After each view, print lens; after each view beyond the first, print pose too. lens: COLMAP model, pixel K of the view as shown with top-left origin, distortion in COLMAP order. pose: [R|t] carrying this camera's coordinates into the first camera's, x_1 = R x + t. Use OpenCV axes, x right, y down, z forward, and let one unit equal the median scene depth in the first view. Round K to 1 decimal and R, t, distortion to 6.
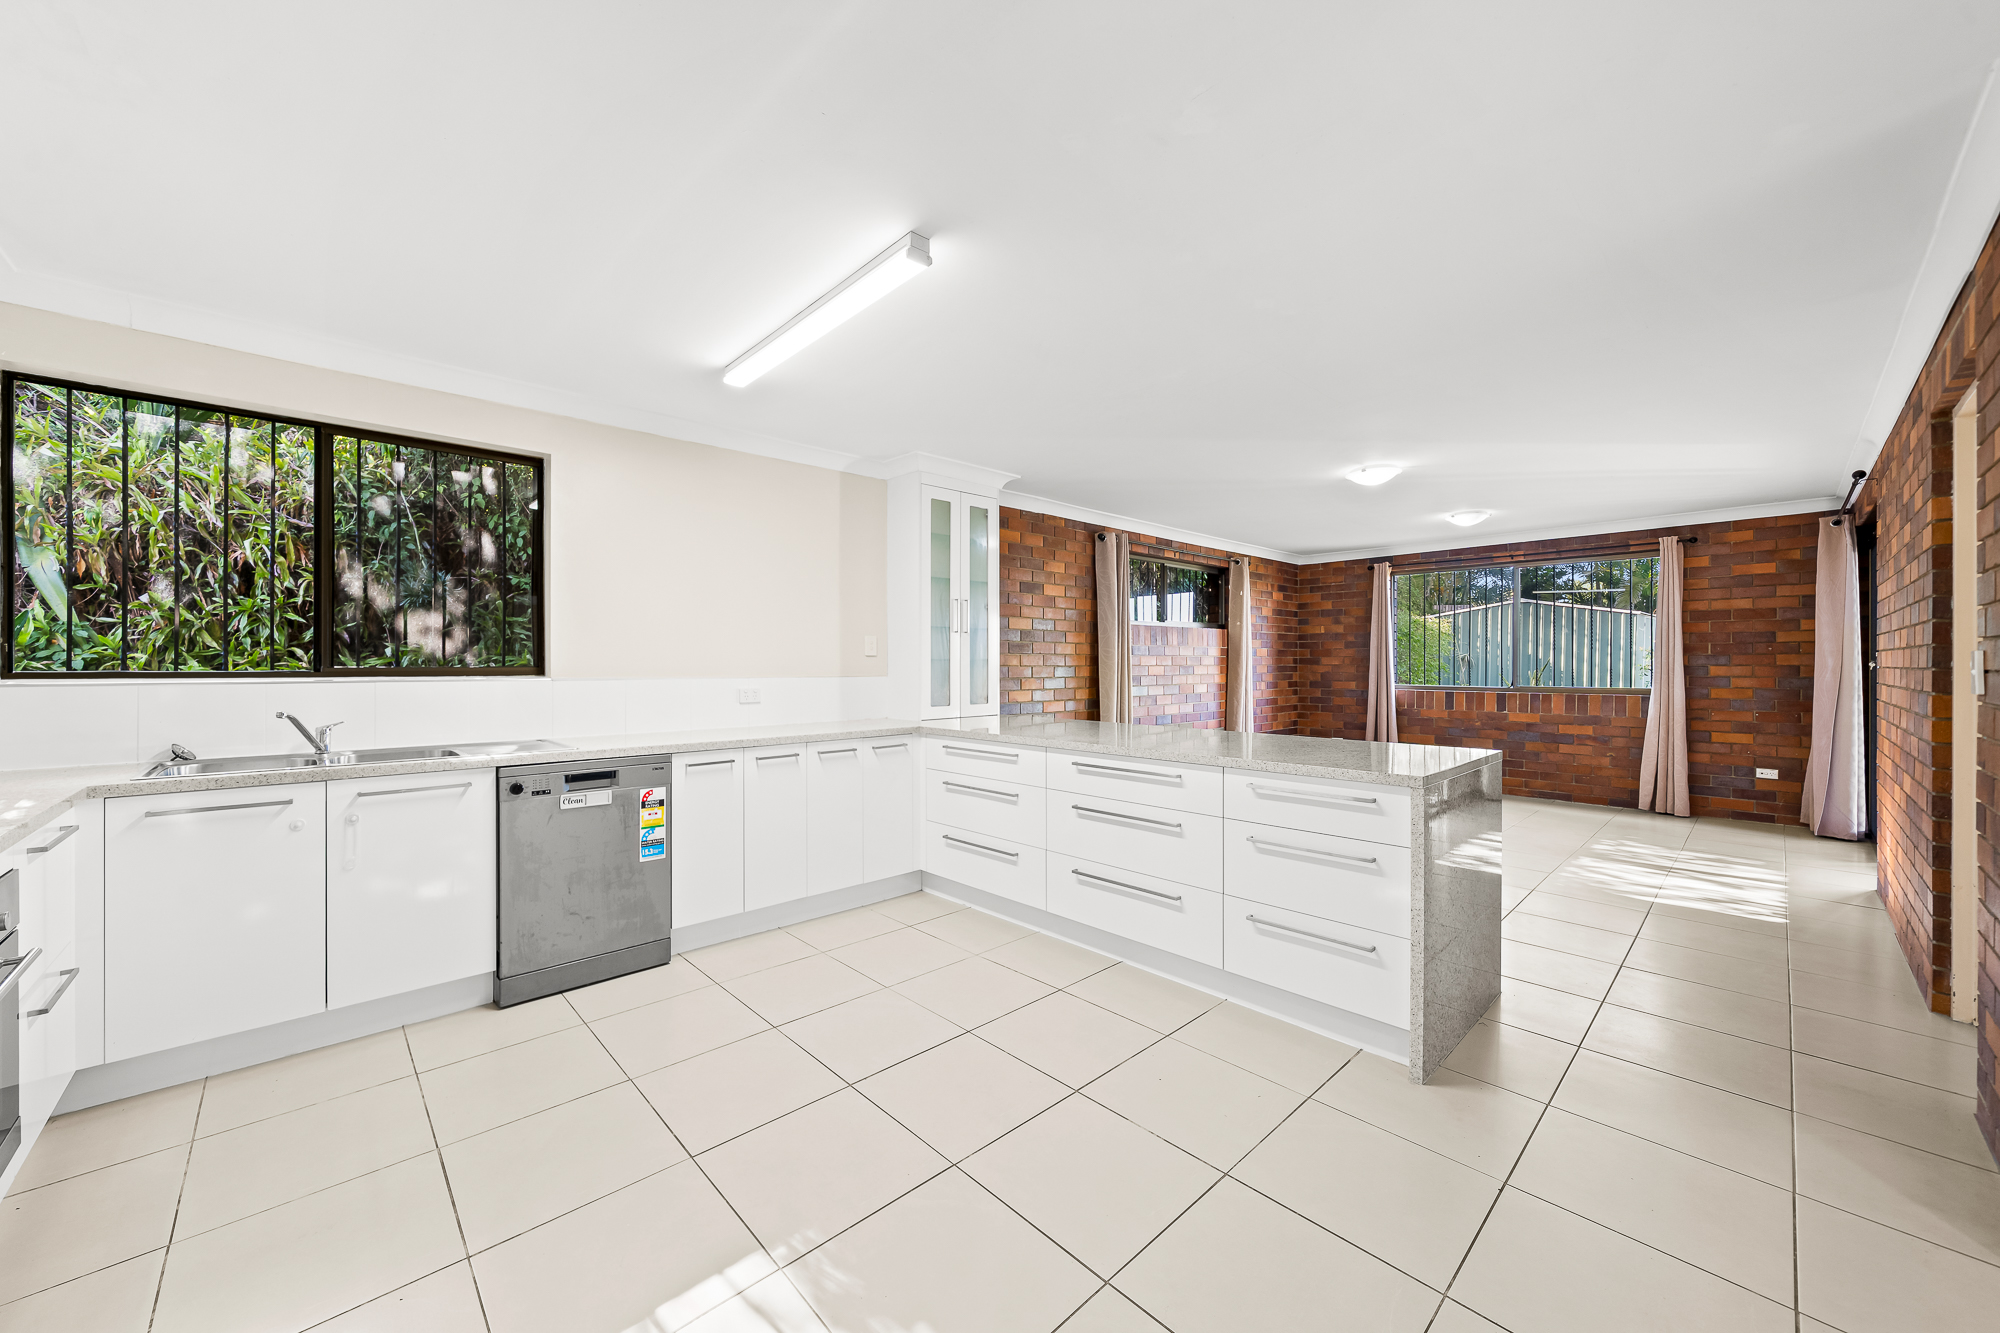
lens RADIAL K [[737.0, 0, 976.9], [0, 737.0, 661.2], [0, 0, 1]] dist [0.000053, -0.000021]
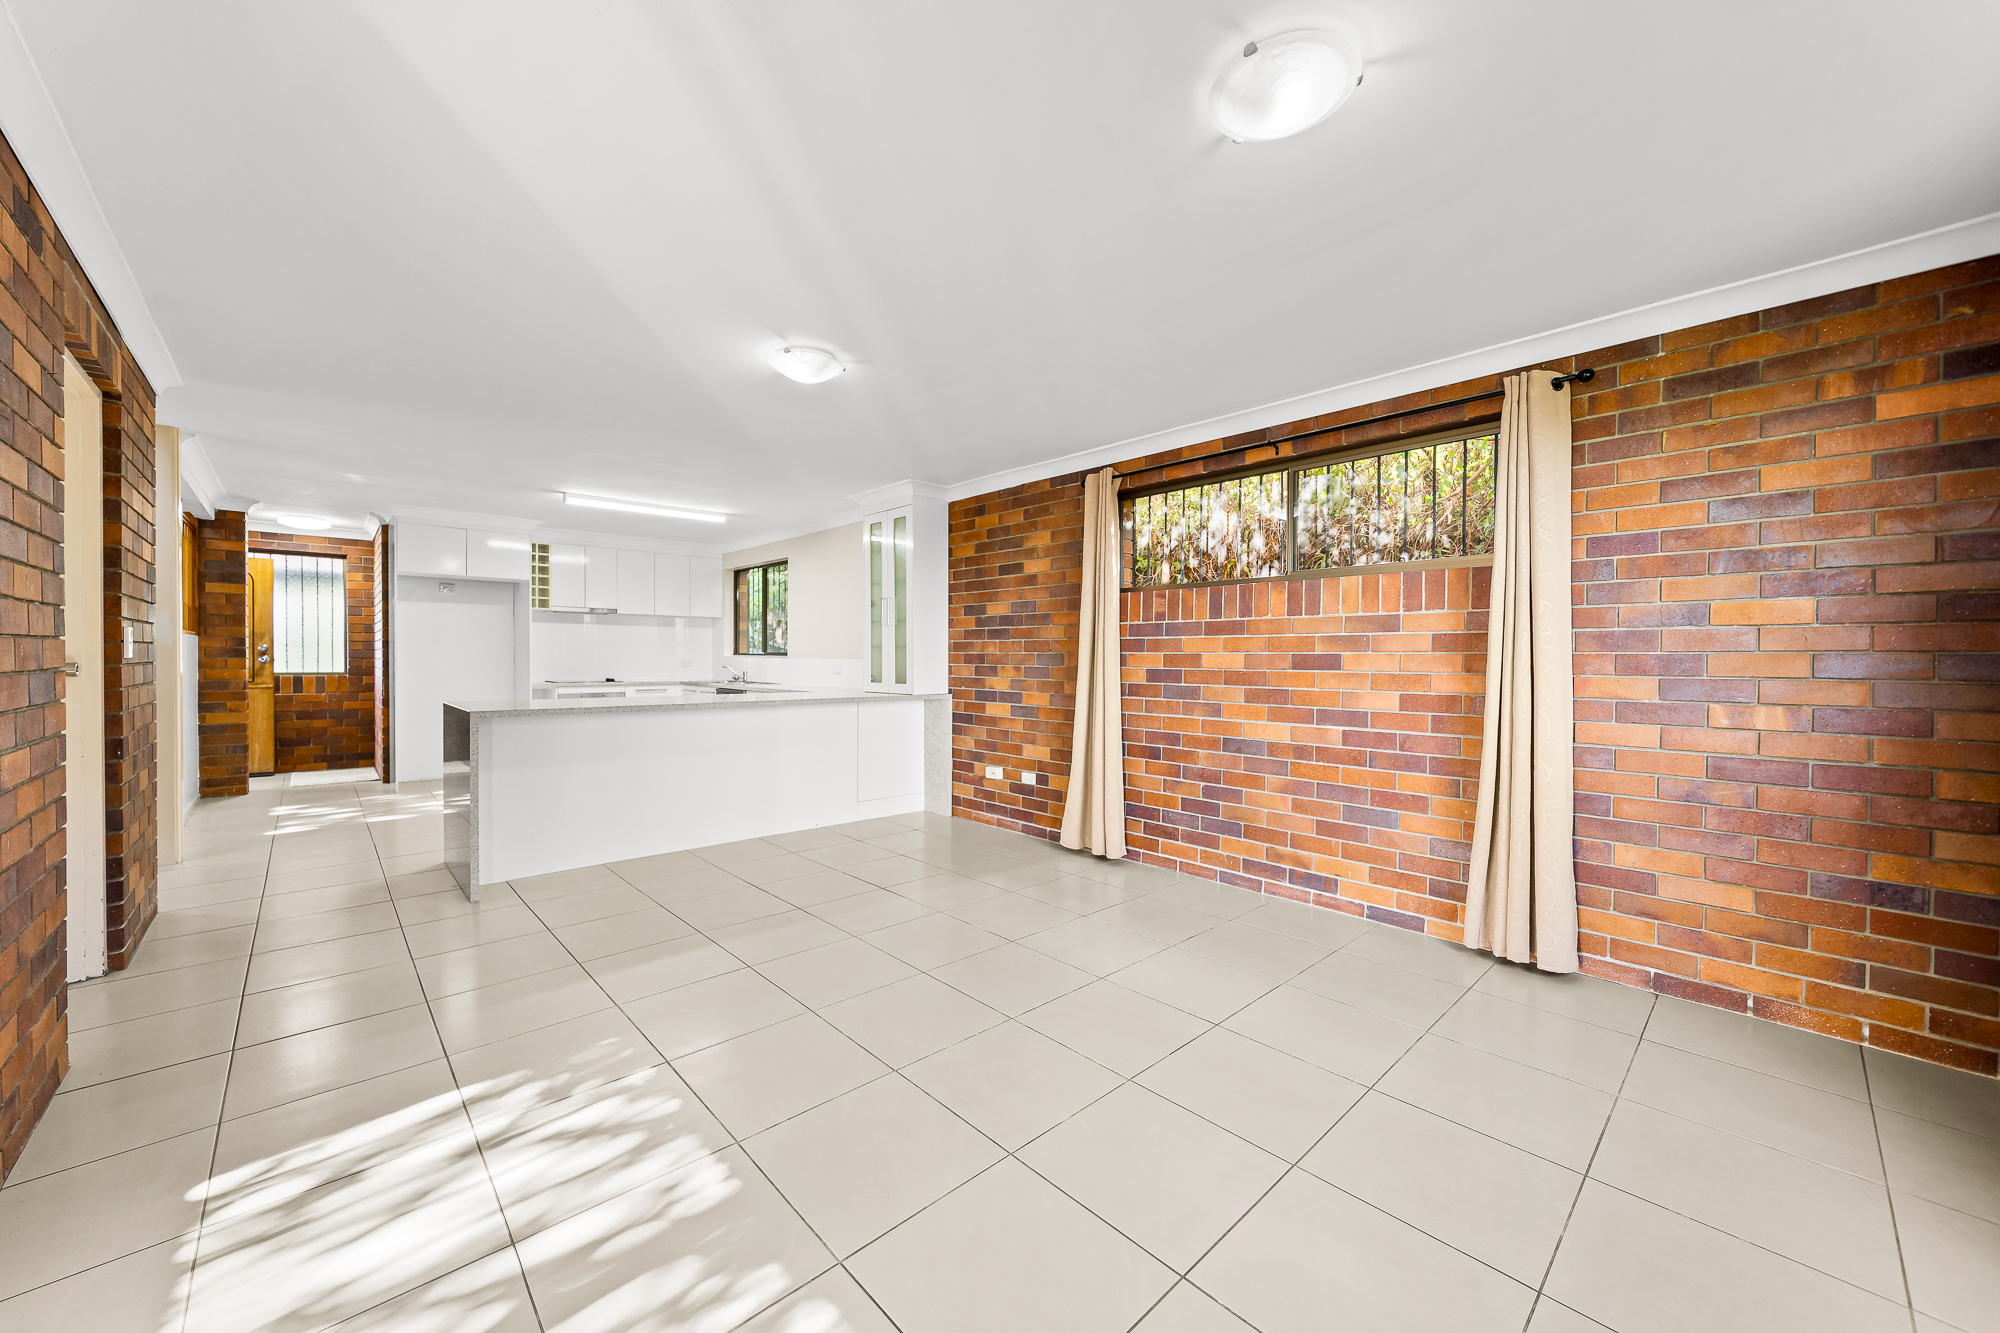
lens RADIAL K [[737.0, 0, 976.9], [0, 737.0, 661.2], [0, 0, 1]] dist [0.000053, -0.000021]
pose [[-0.006205, 0.005864, -0.999964, 1.277855], [-0.005454, 0.999968, 0.005898, 0.014769], [0.999966, 0.005491, -0.006172, 1.220104]]
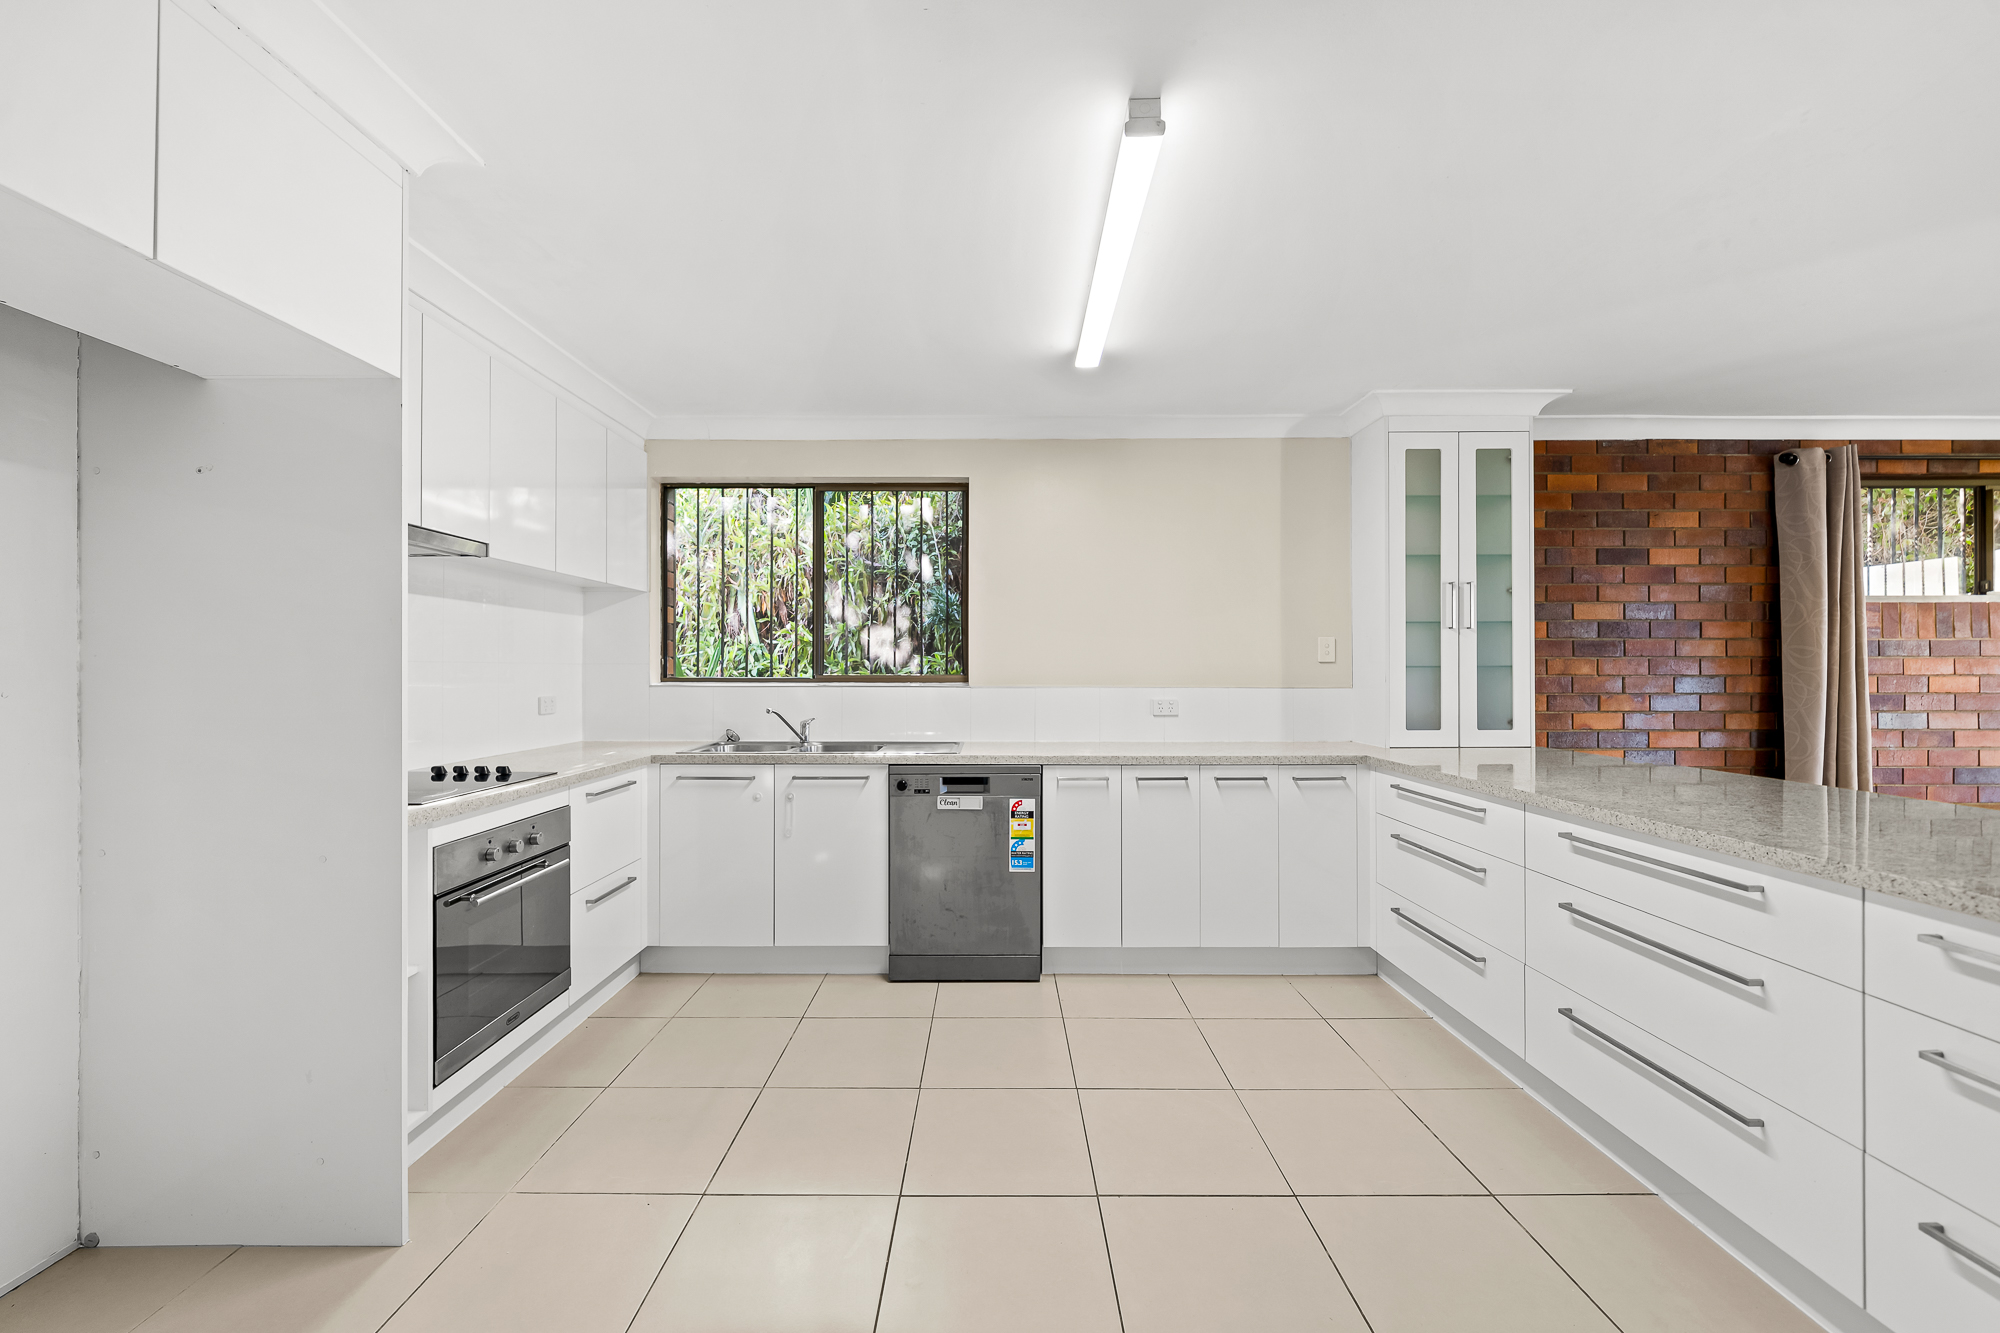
lens RADIAL K [[767.7, 0, 1000.0], [0, 767.7, 666.5], [0, 0, 1]] dist [-0.002239, -0.000216]
pose [[0.735223, -0.004663, -0.677809, 0.163215], [0.002305, 0.999988, -0.004379, 0.000219], [0.677821, 0.001657, 0.735225, 0.158800]]
